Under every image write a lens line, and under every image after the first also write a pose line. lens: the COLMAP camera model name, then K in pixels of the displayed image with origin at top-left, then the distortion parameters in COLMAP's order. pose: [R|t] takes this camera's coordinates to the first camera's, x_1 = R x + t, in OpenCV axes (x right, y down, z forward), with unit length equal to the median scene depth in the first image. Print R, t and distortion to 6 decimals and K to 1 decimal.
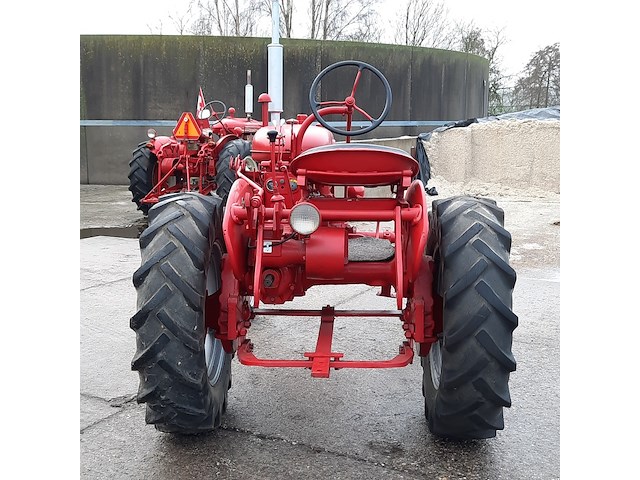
lens RADIAL K [[741.9, 0, 317.8], [0, 741.9, 237.5], [0, 0, 1]] dist [0.063265, 0.000000]
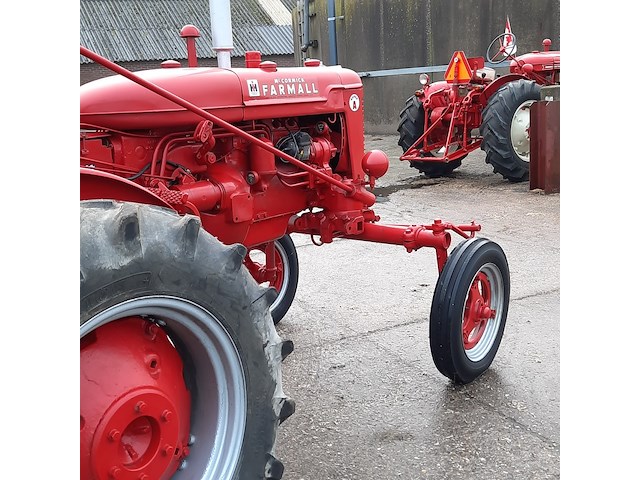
lens RADIAL K [[741.9, 0, 321.5], [0, 741.9, 238.4], [0, 0, 1]] dist [0.063265, 0.000000]
pose [[0.815509, 0.067501, -0.574795, 0.168025], [-0.023547, 0.996223, 0.083583, -0.021316], [0.578266, -0.054628, 0.814018, 0.186526]]
